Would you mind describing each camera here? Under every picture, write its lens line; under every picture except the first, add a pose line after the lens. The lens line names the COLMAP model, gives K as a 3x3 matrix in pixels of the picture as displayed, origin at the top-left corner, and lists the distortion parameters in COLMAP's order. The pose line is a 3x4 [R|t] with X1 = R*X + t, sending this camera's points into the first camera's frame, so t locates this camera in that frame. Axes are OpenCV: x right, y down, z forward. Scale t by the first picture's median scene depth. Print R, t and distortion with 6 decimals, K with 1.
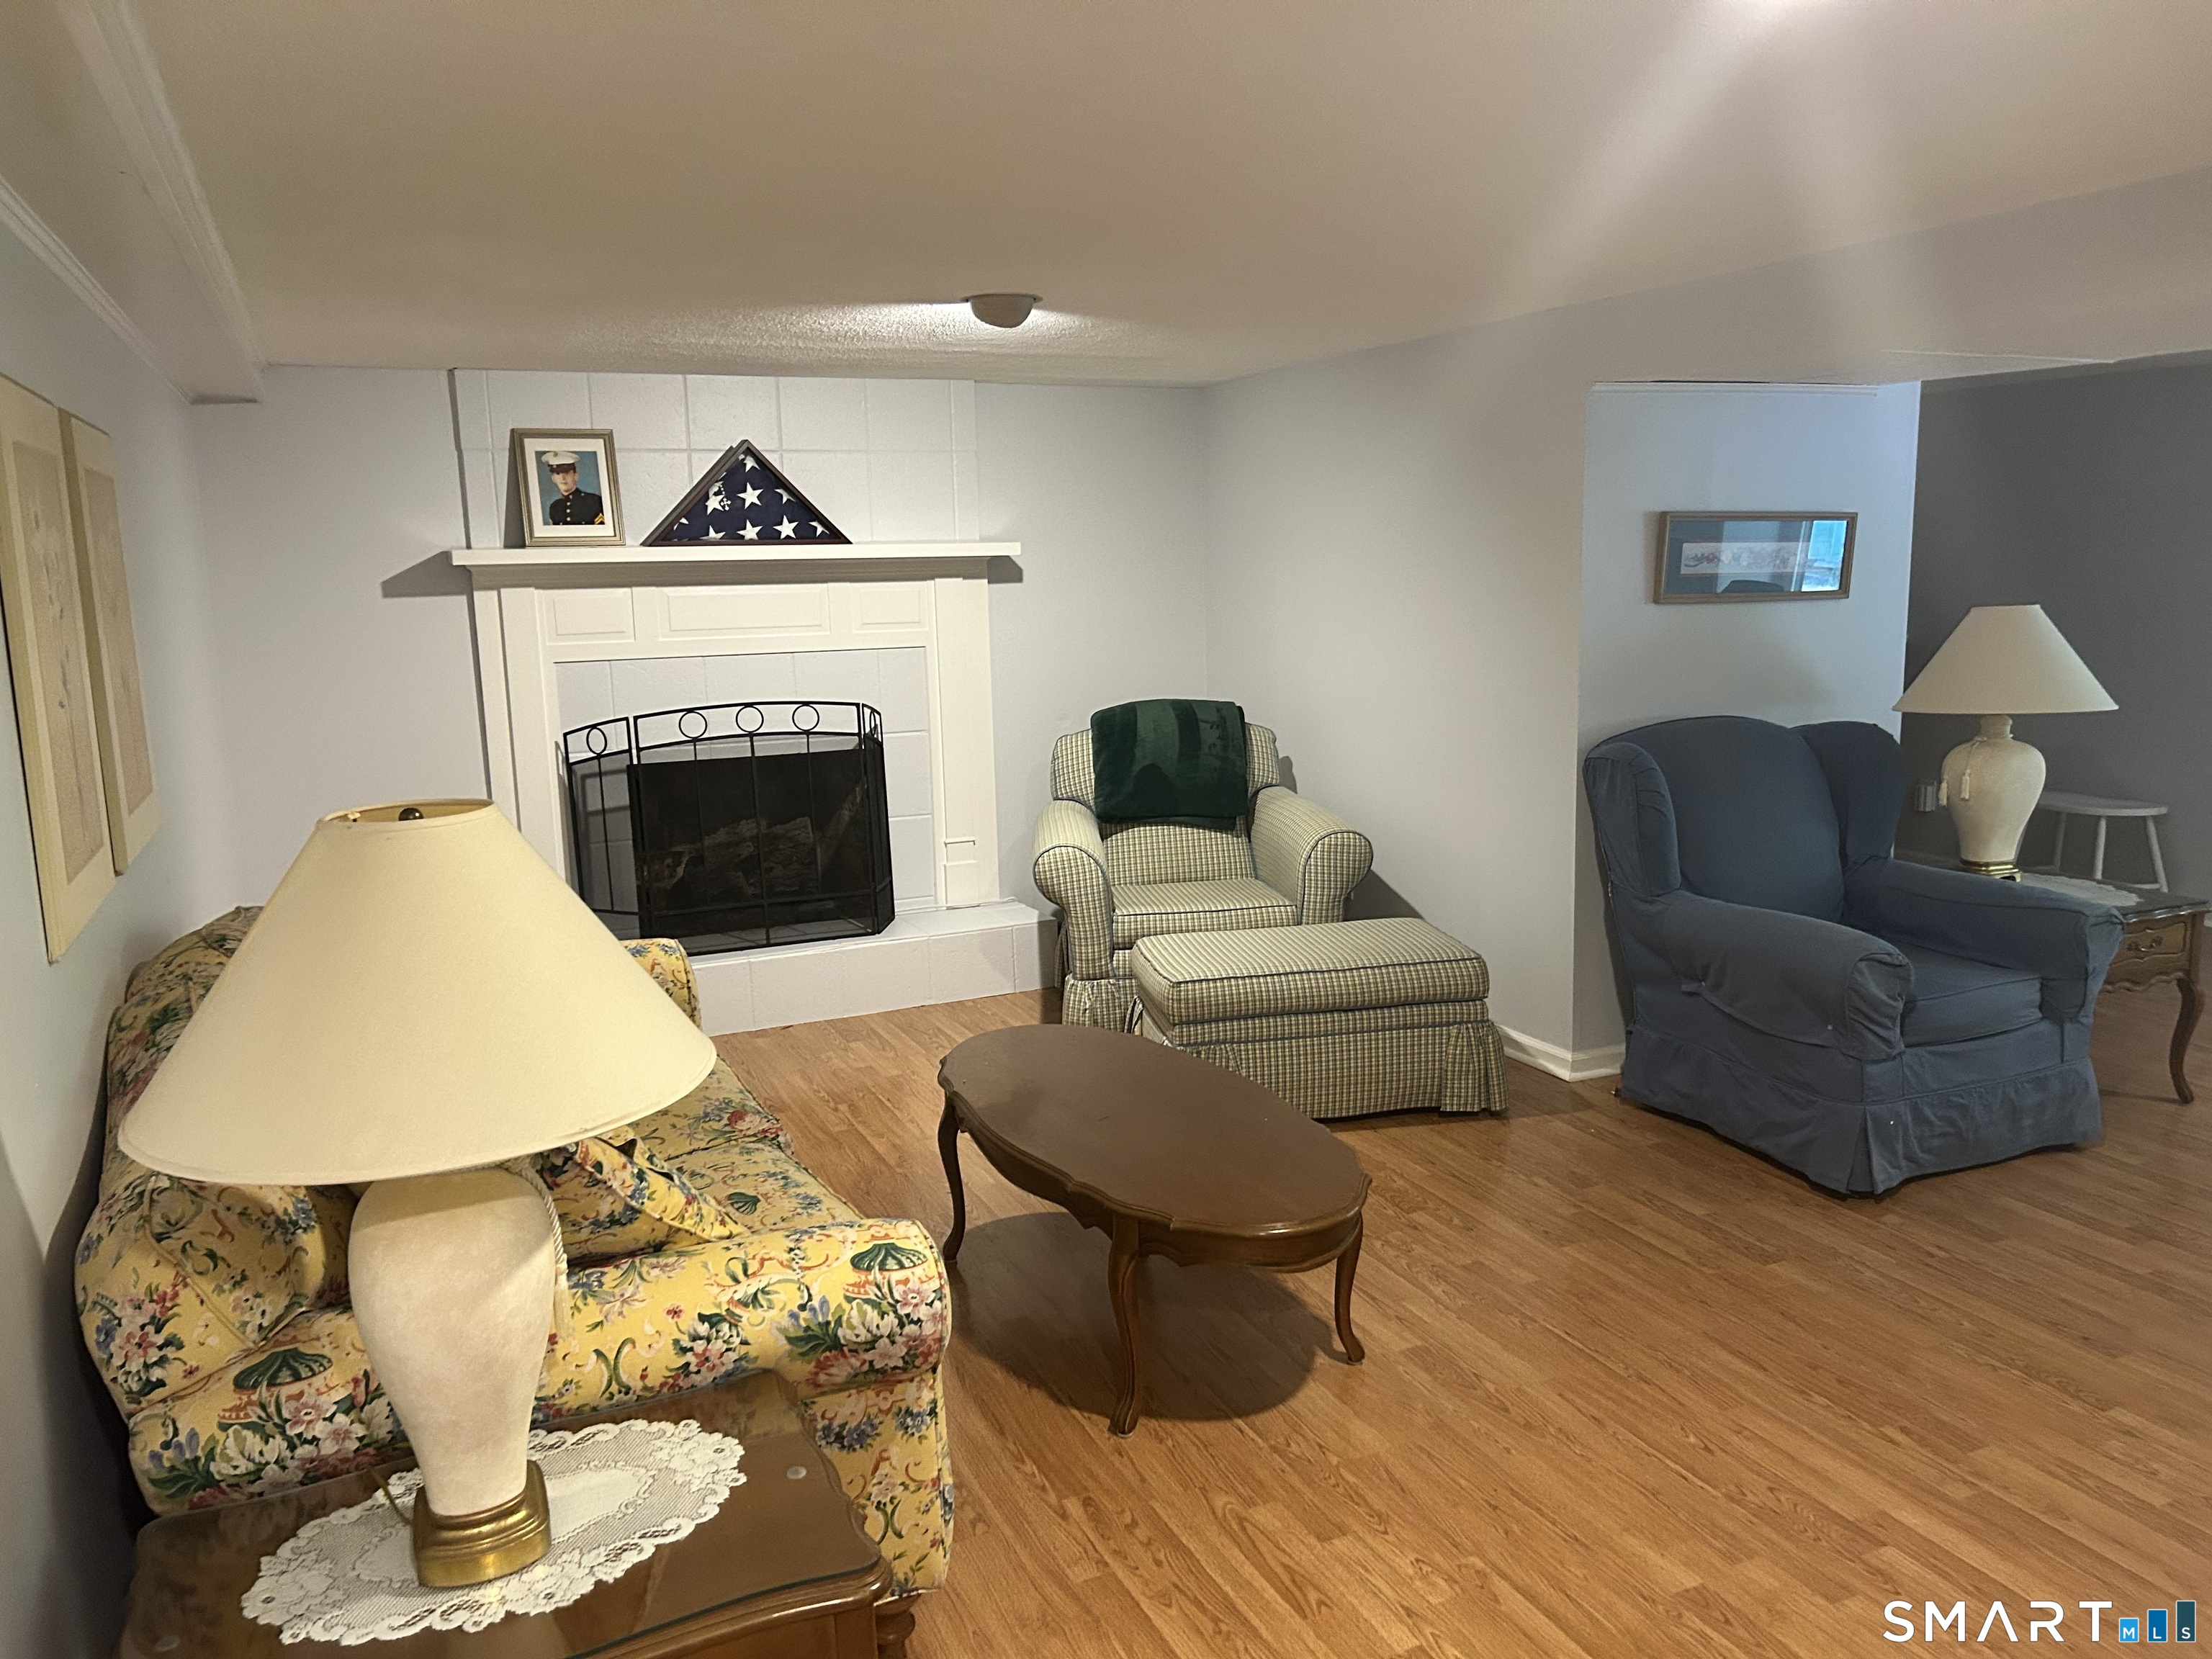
lens RADIAL K [[1649.2, 0, 1132.9], [0, 1649.2, 836.4], [0, 0, 1]] dist [0.019474, -0.015421]
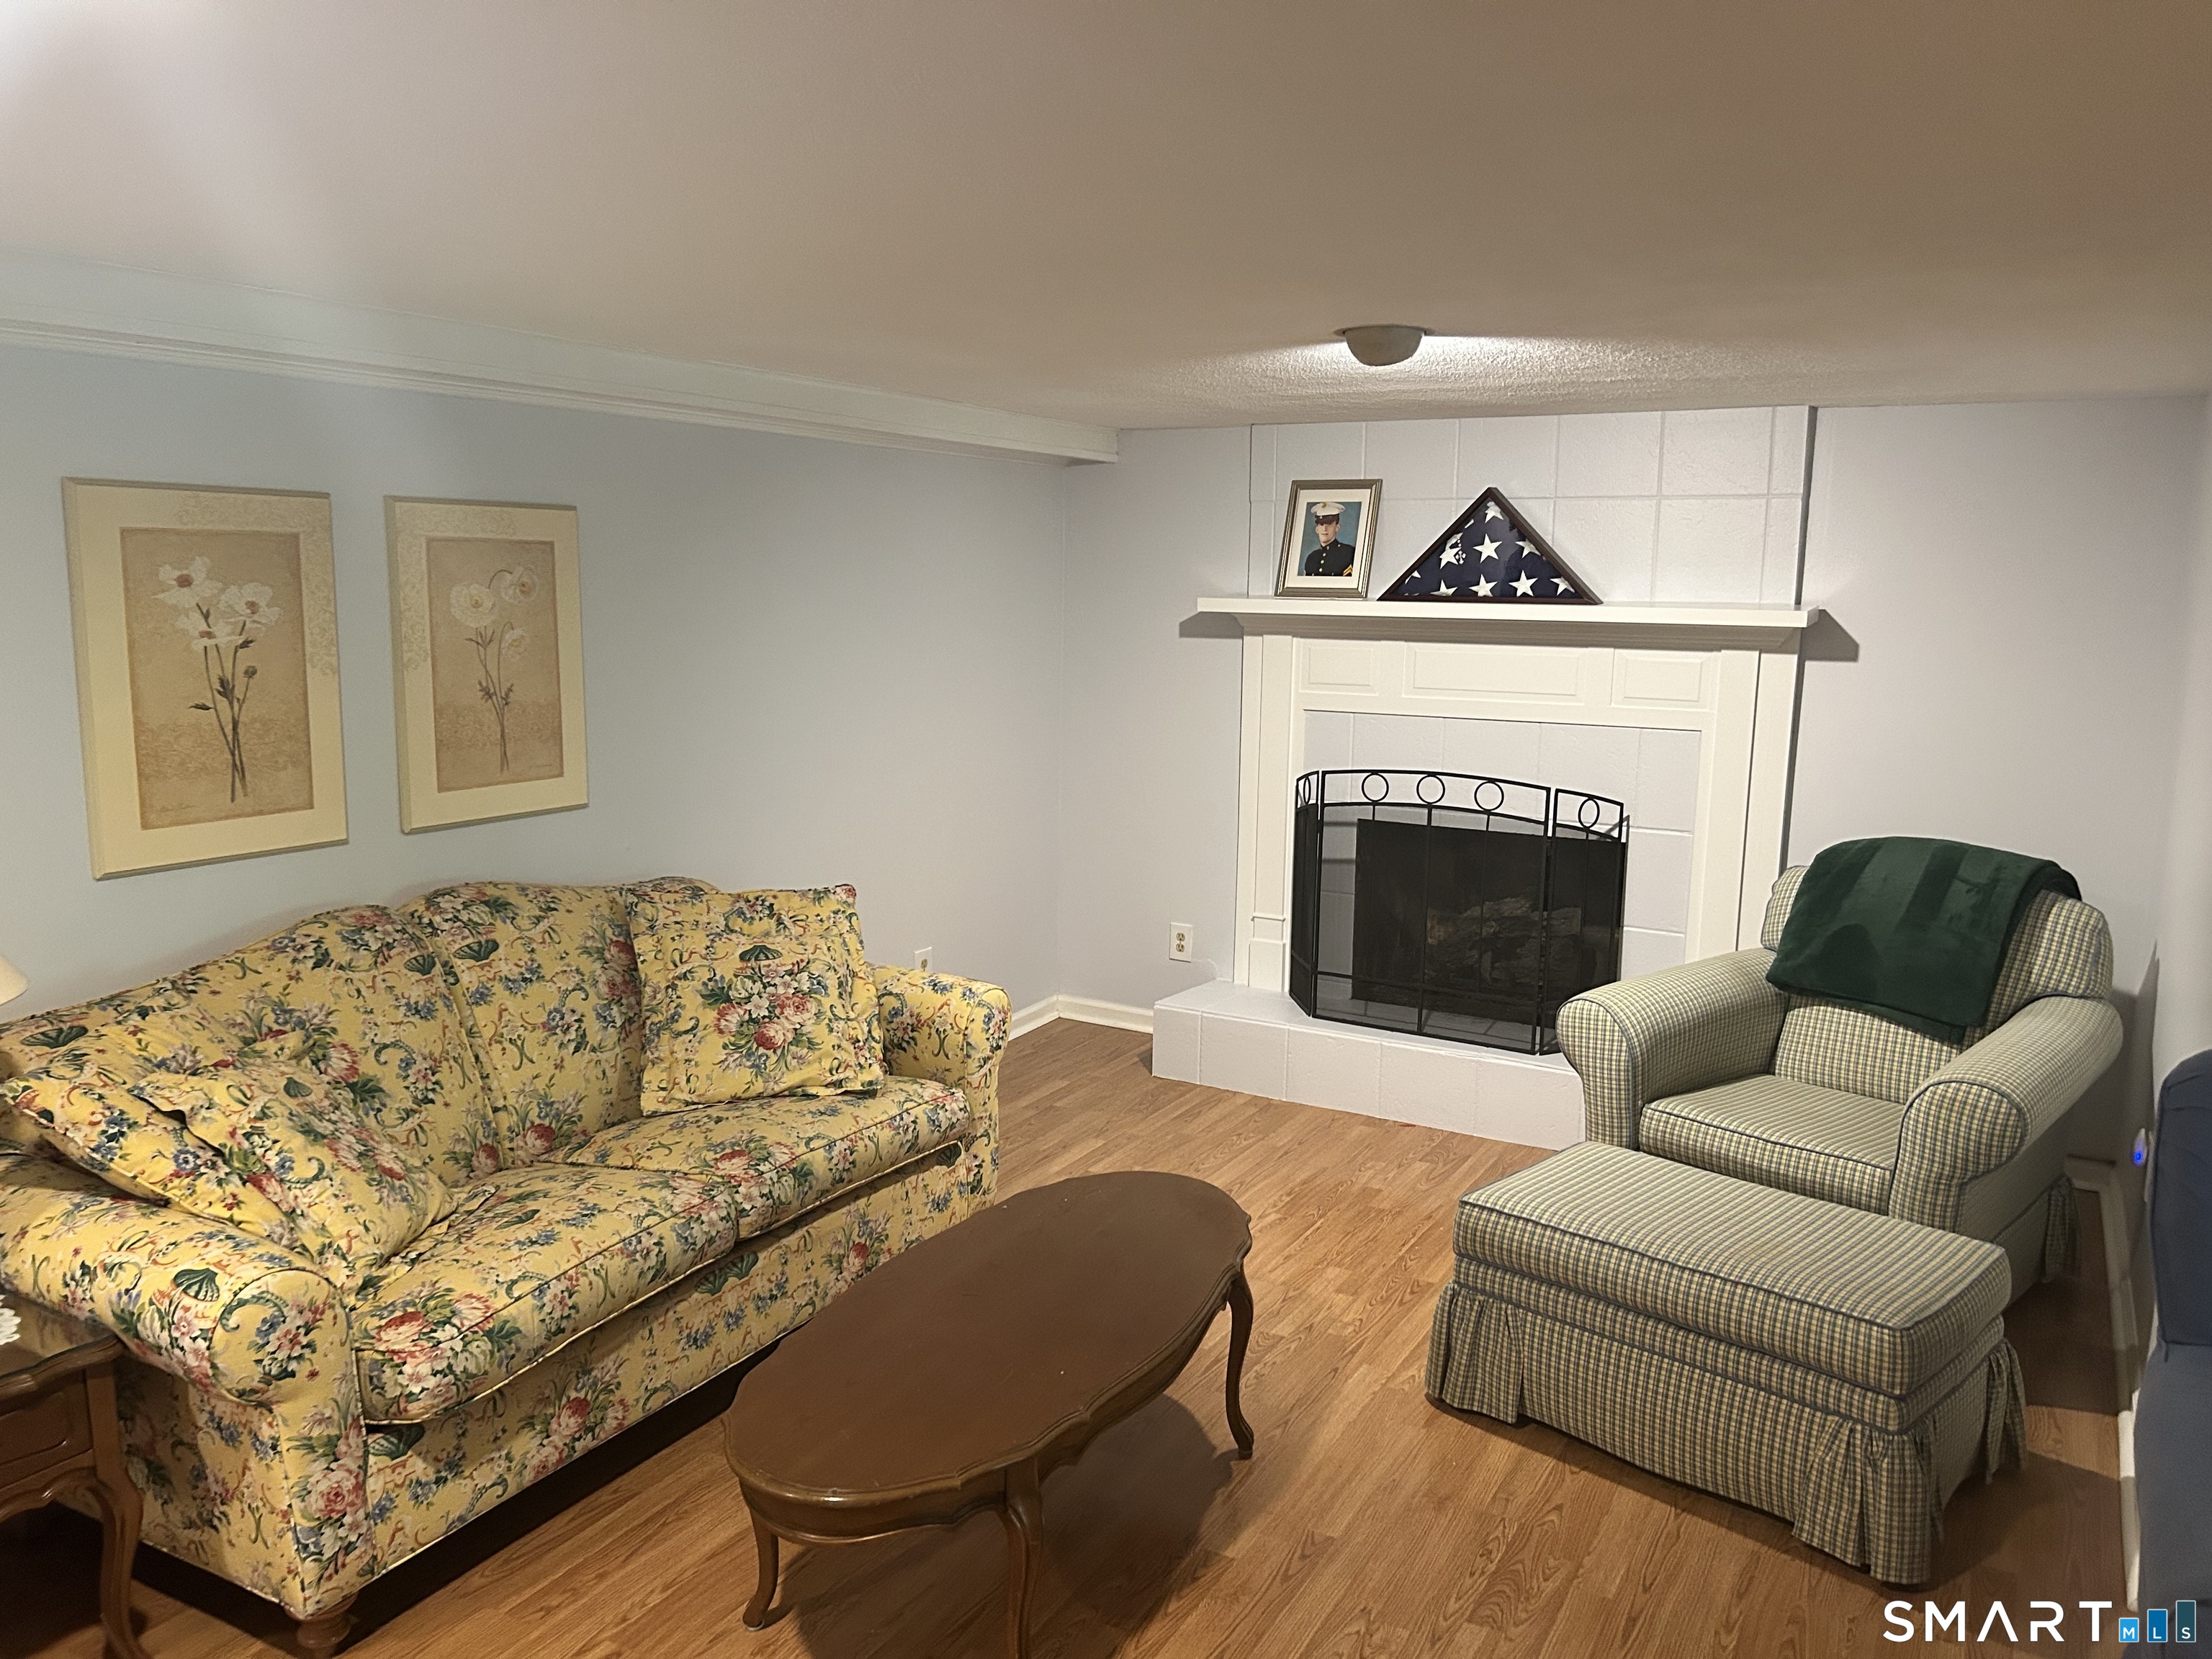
lens RADIAL K [[1649.2, 0, 1123.2], [0, 1649.2, 827.9], [0, 0, 1]] dist [0.019474, -0.015421]
pose [[0.583531, 0.152858, -0.797575, 0.376509], [-0.162247, 0.984269, 0.069933, -0.079947], [0.795718, 0.088596, 0.599152, 0.286859]]
